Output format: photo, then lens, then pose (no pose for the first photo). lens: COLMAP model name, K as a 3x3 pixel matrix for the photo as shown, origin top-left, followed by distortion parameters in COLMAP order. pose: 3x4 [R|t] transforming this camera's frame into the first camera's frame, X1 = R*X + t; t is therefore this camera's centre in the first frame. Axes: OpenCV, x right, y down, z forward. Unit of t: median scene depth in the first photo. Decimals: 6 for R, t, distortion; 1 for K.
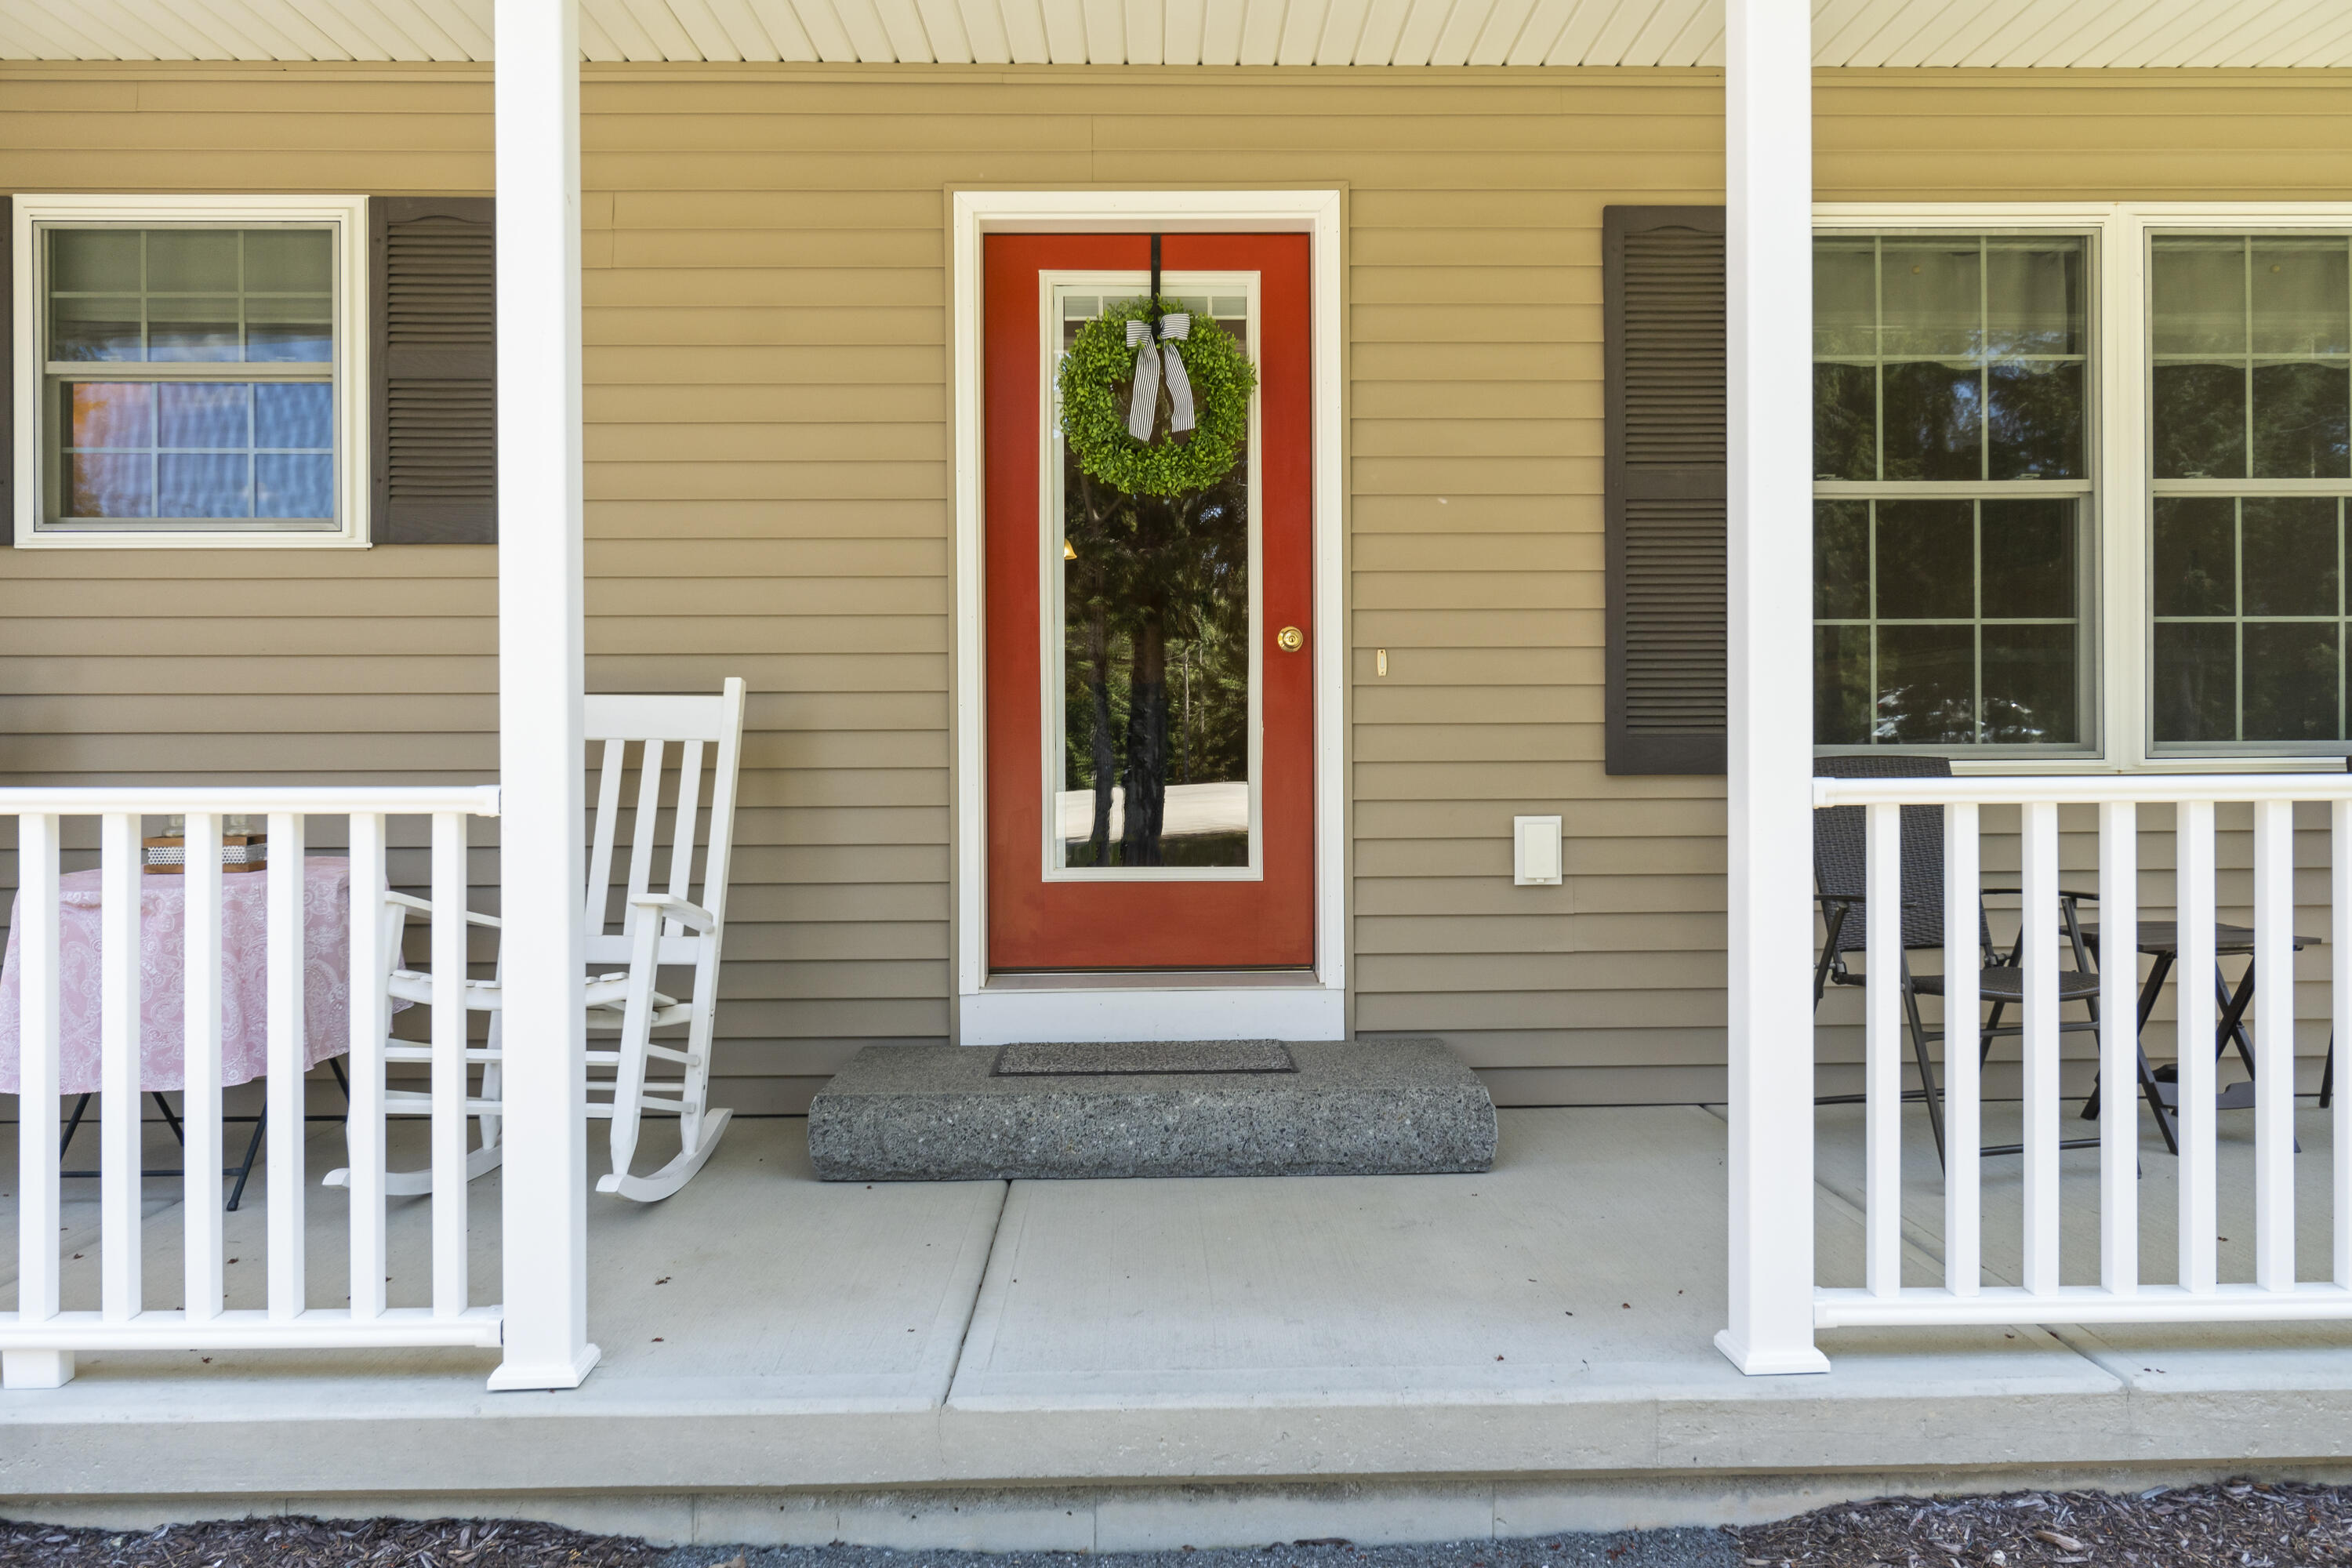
lens RADIAL K [[1878.7, 0, 1176.0], [0, 1878.7, 784.0], [0, 0, 1]] dist [0.004030, -0.001190]
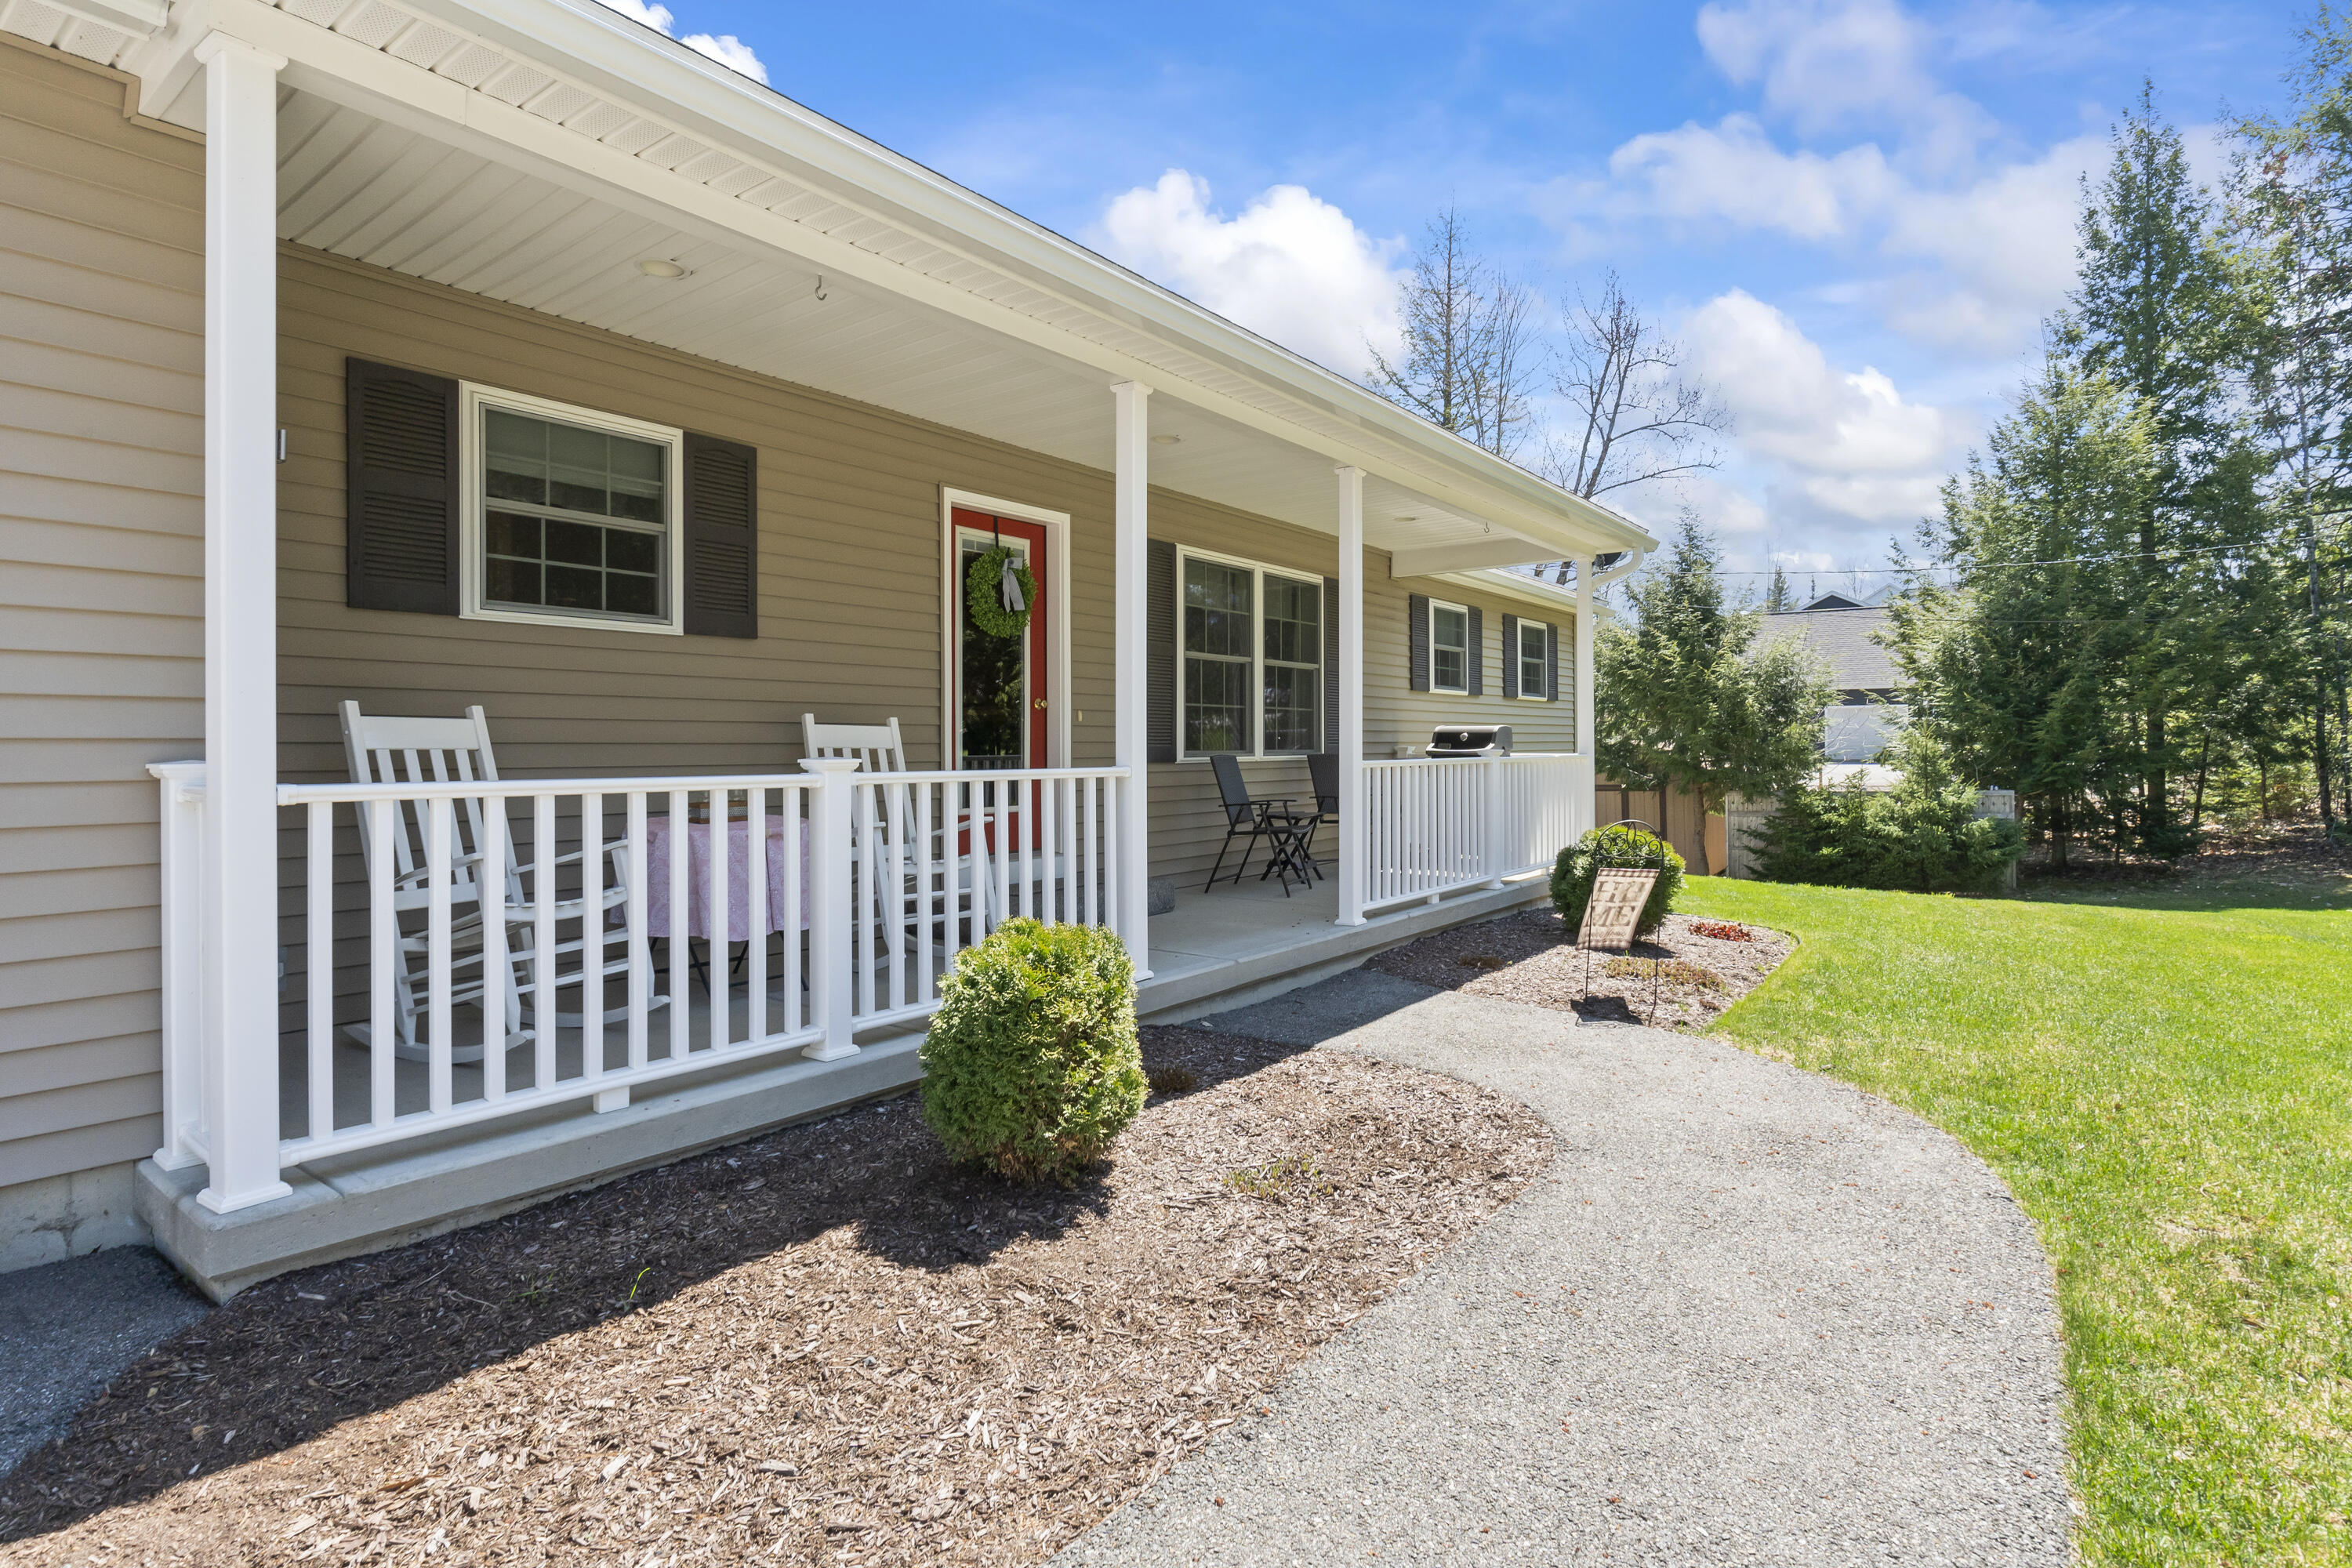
lens RADIAL K [[1187.6, 0, 1175.5], [0, 1187.6, 755.3], [0, 0, 1]] dist [-0.000092, 0.000054]
pose [[0.634271, -0.002152, 0.773108, -0.972506], [0.018604, 0.999749, -0.012481, 0.005053], [-0.772887, 0.022299, 0.634151, -0.026982]]
